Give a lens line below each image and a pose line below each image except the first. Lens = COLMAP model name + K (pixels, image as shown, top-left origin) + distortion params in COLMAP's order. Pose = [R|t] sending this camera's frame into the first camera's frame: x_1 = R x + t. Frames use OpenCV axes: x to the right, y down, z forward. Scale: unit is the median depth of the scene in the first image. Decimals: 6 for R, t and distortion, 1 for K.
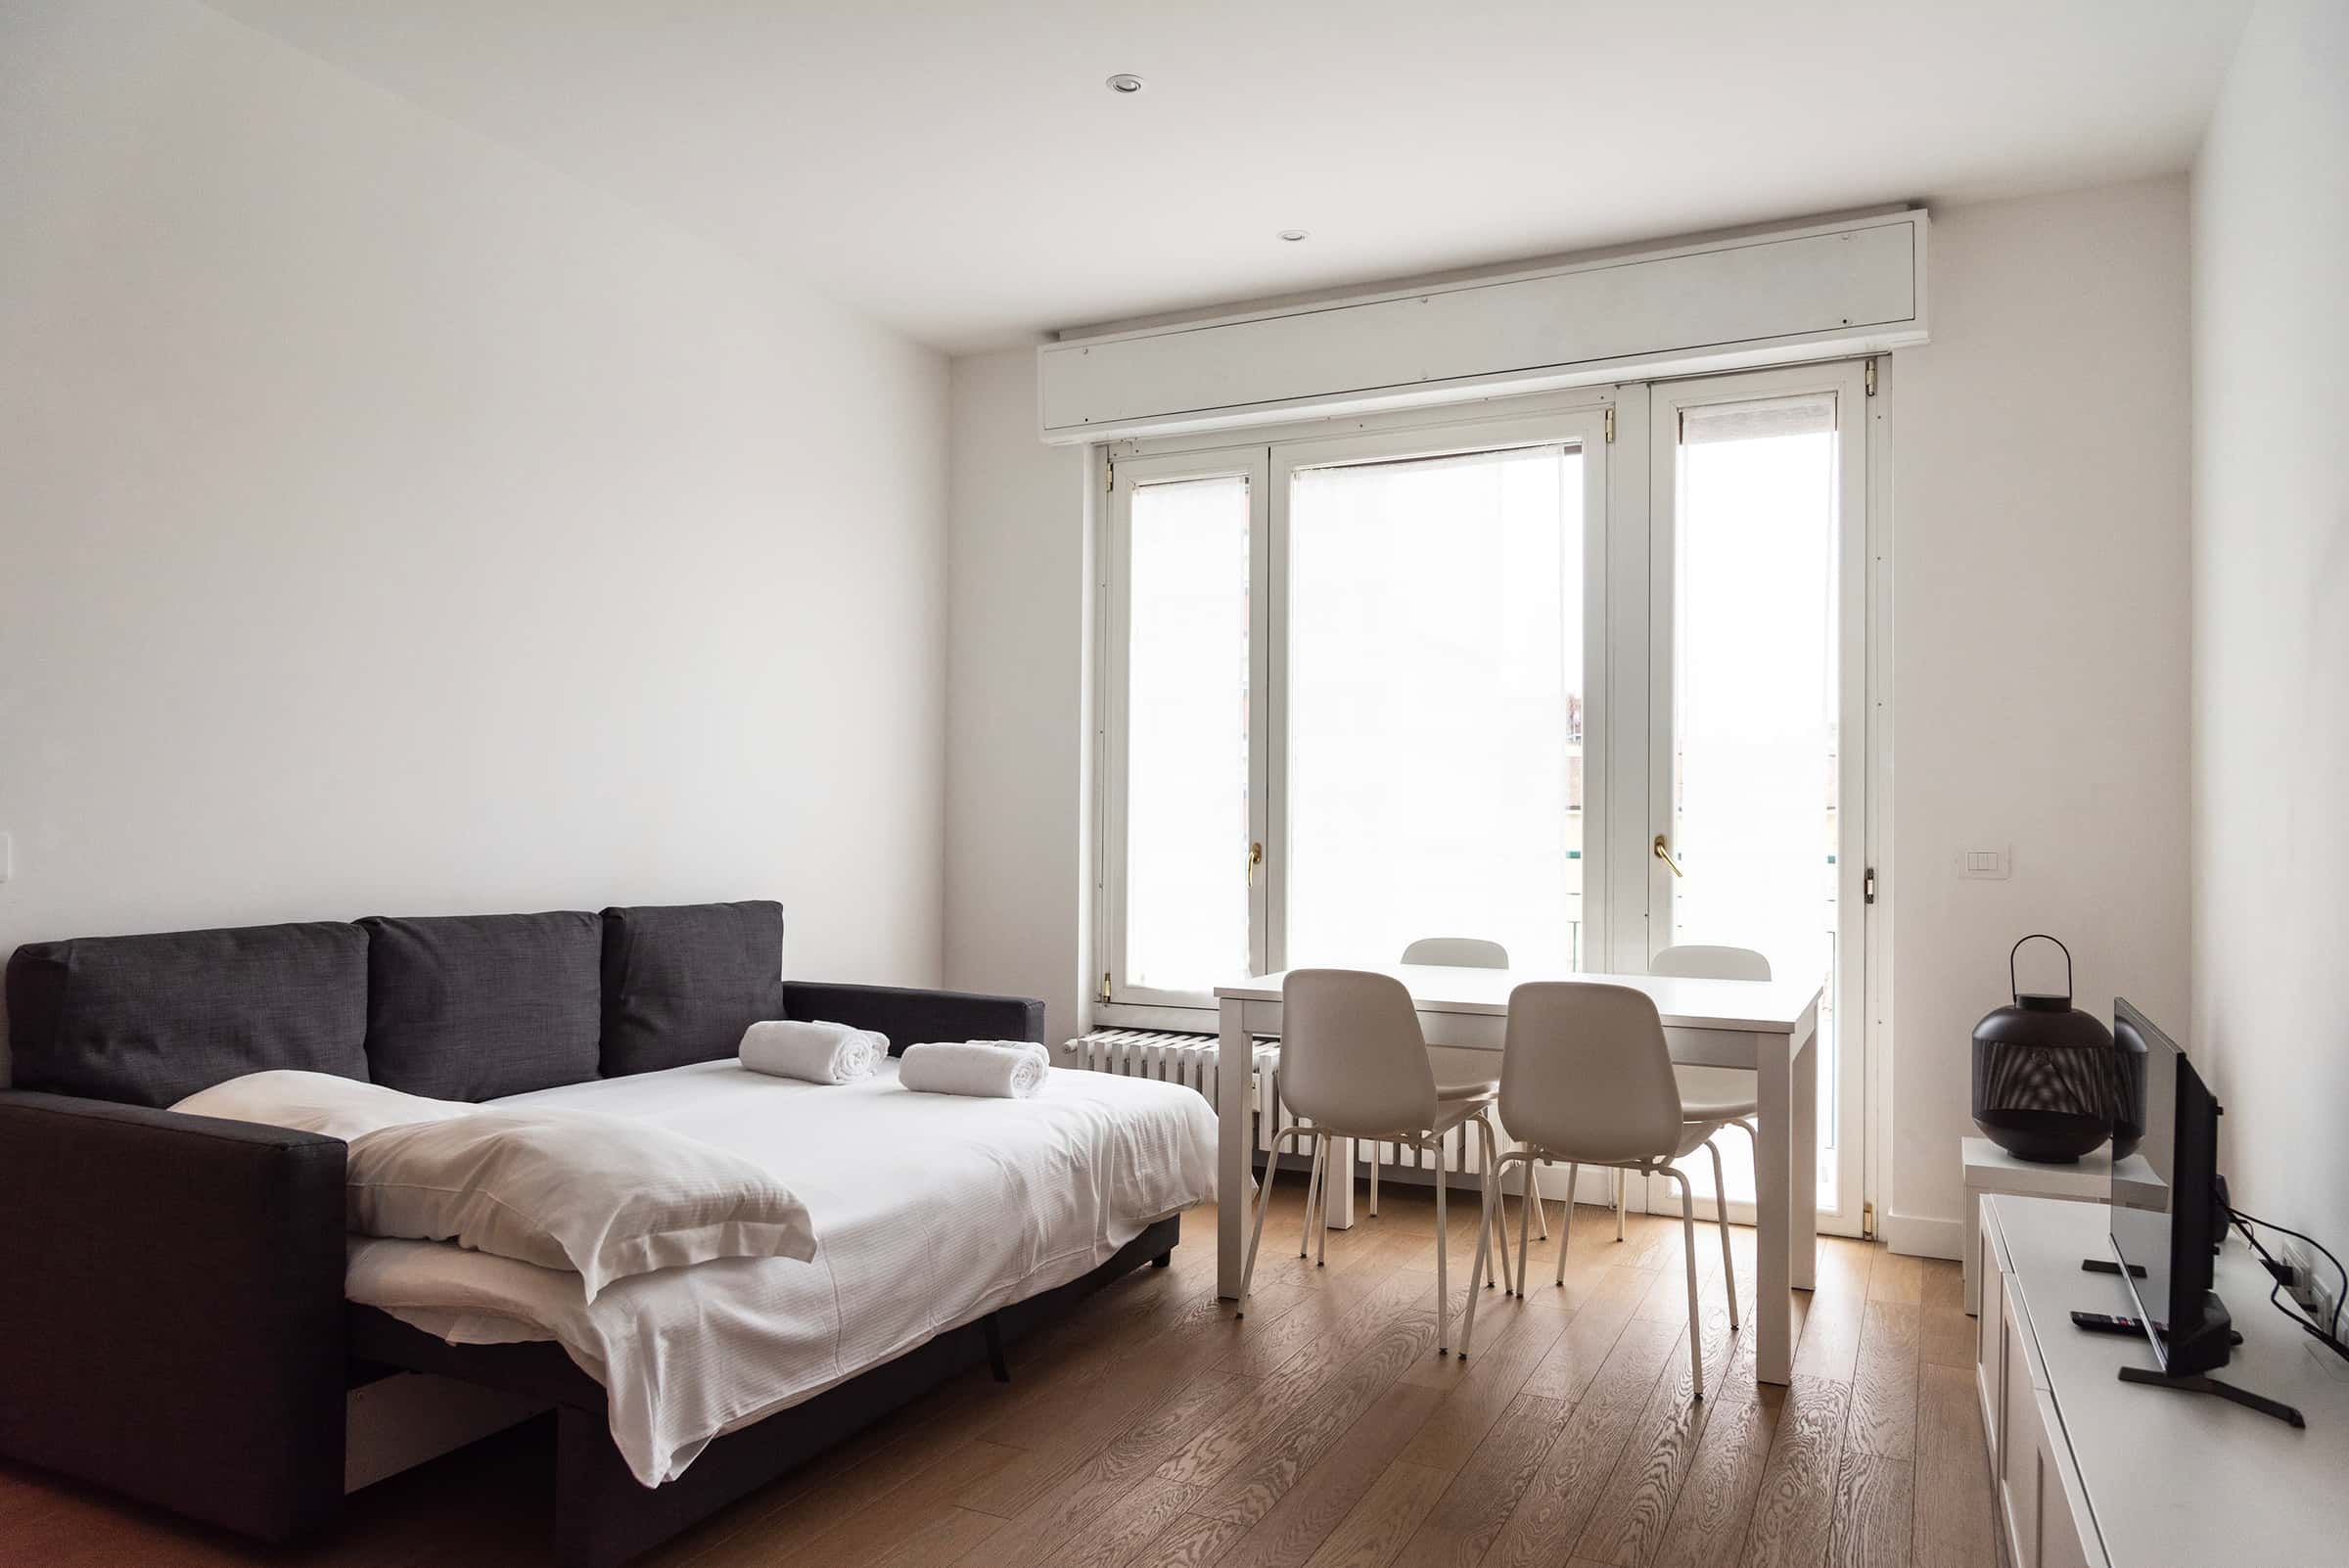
lens RADIAL K [[1557.8, 0, 1167.8], [0, 1557.8, 804.4], [0, 0, 1]] dist [-0.003095, -0.007242]
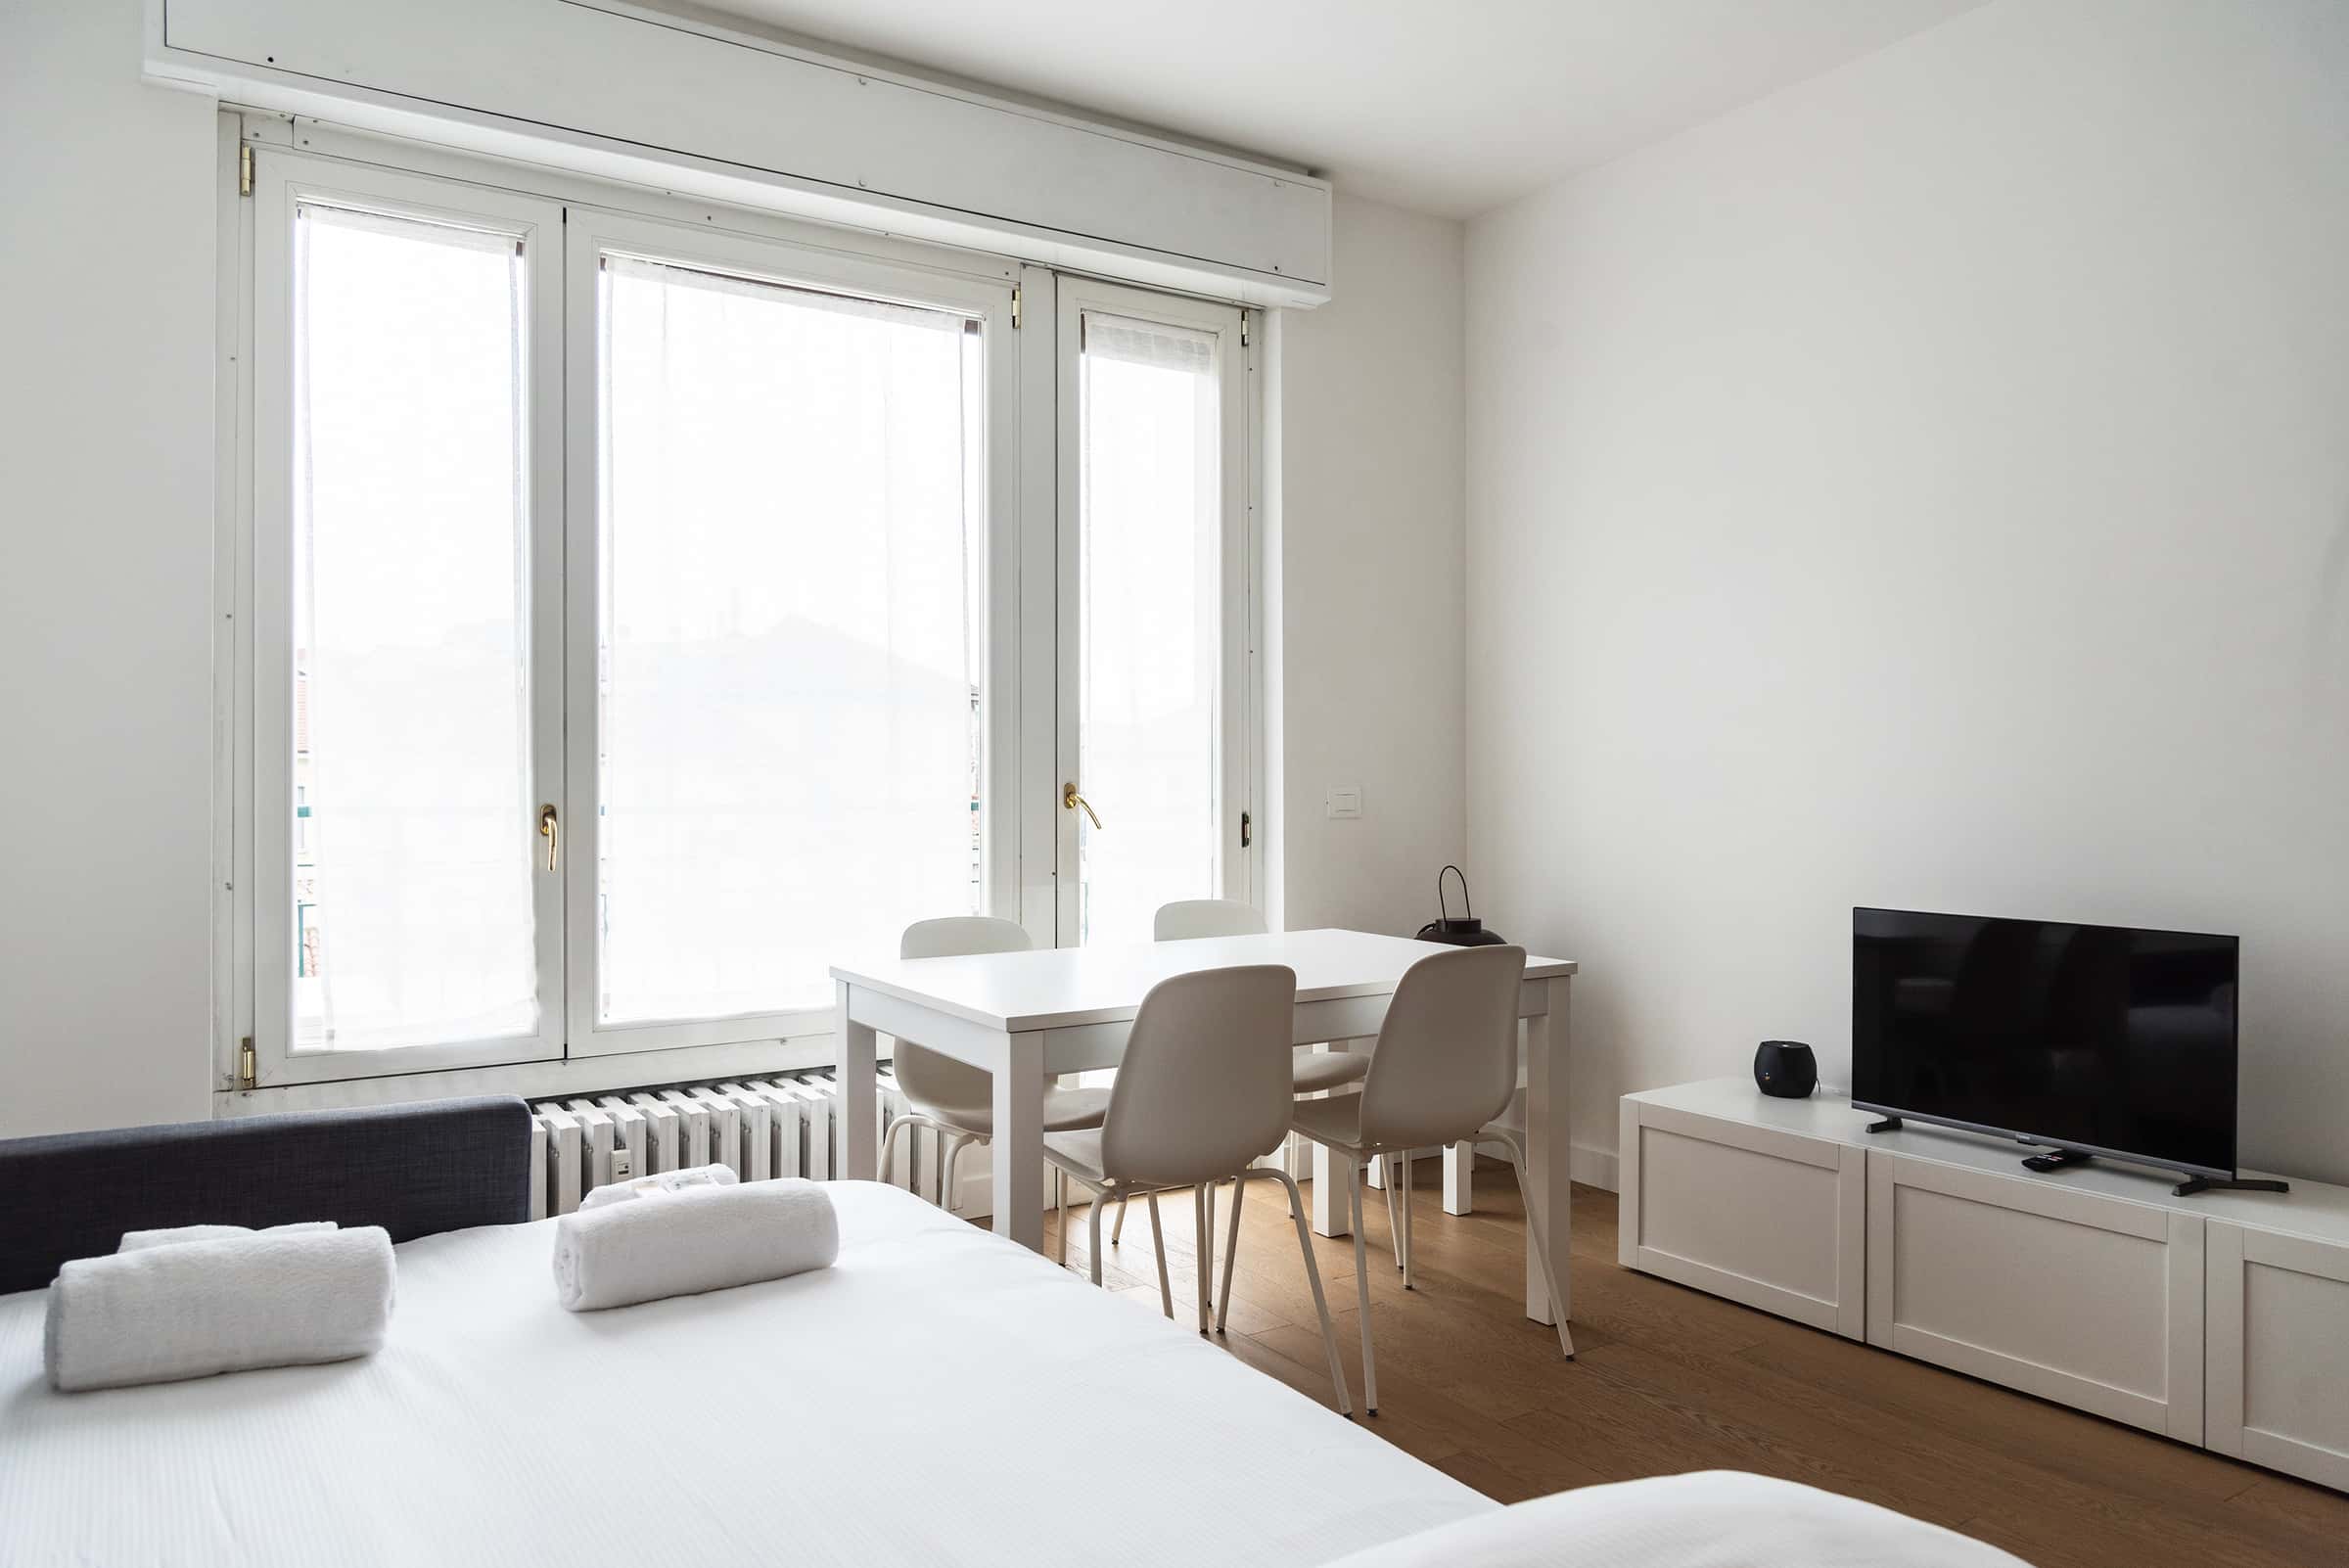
lens RADIAL K [[1553.6, 0, 1174.5], [0, 1553.6, 784.0], [0, 0, 1]] dist [-0.002713, -0.002140]
pose [[0.510597, -0.016126, 0.859669, -0.531846], [-0.003826, 0.999772, 0.021026, 0.001653], [-0.859812, -0.014024, 0.510418, 0.619011]]
